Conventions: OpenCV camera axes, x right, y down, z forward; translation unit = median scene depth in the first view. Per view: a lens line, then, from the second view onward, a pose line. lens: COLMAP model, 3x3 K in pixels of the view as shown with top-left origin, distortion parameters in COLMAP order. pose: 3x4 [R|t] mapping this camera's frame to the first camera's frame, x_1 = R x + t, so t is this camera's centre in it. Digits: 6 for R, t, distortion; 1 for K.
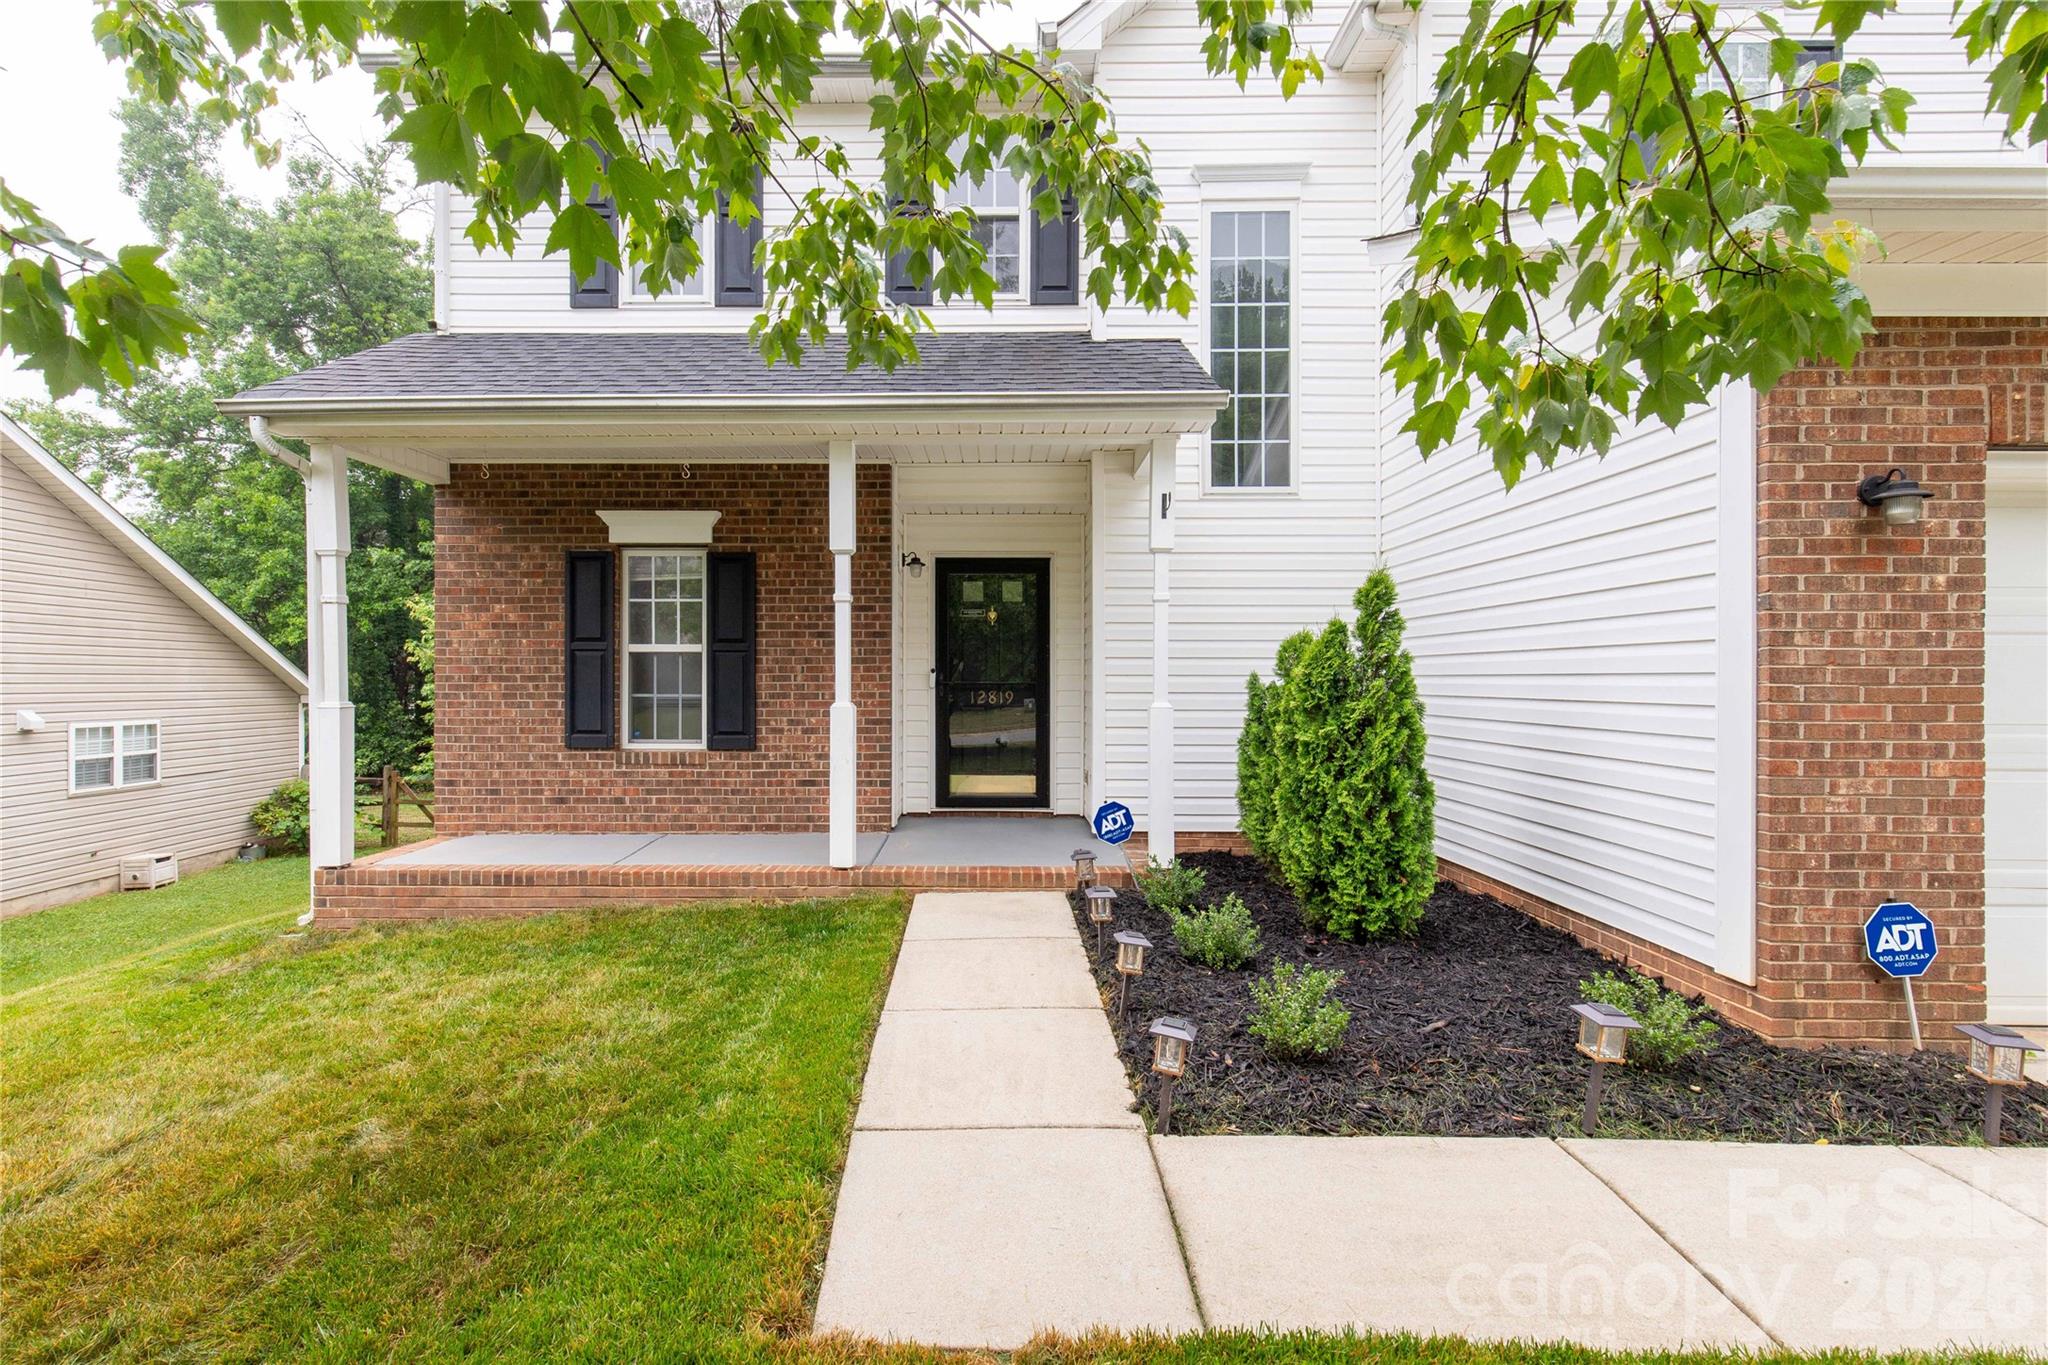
lens RADIAL K [[938.6, 0, 1019.1], [0, 938.6, 676.3], [0, 0, 1]] dist [0.011112, -0.004739]
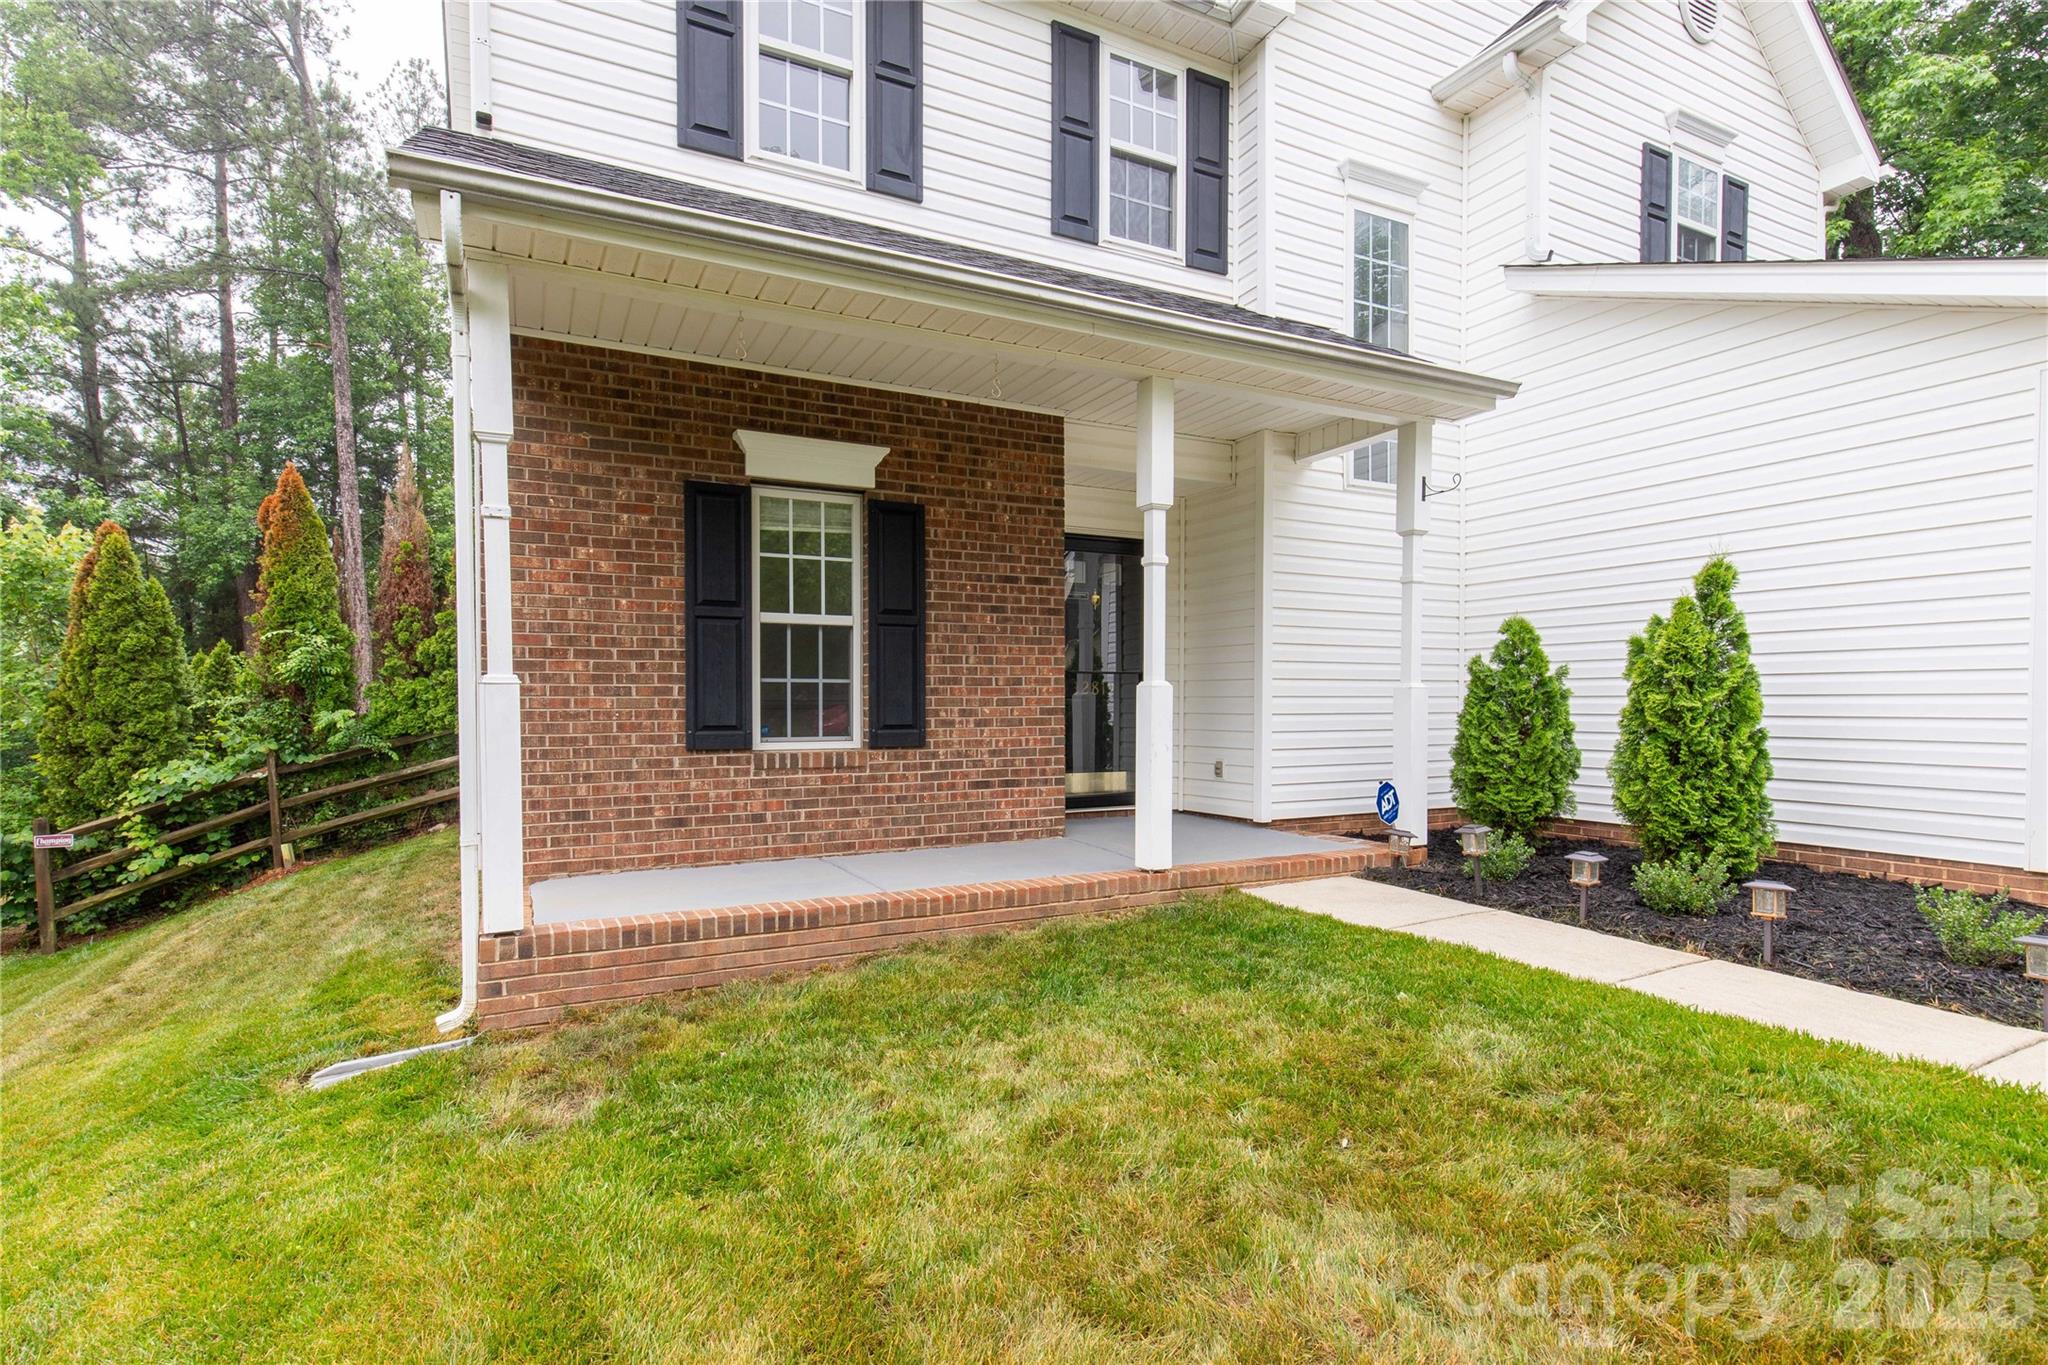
lens RADIAL K [[938.6, 0, 976.0], [0, 938.6, 718.3], [0, 0, 1]] dist [0.011112, -0.004739]
pose [[0.900807, -0.010722, 0.434087, -0.595076], [0.005094, 0.999887, 0.014128, 0.042036], [-0.434189, -0.010515, 0.900760, 0.242980]]
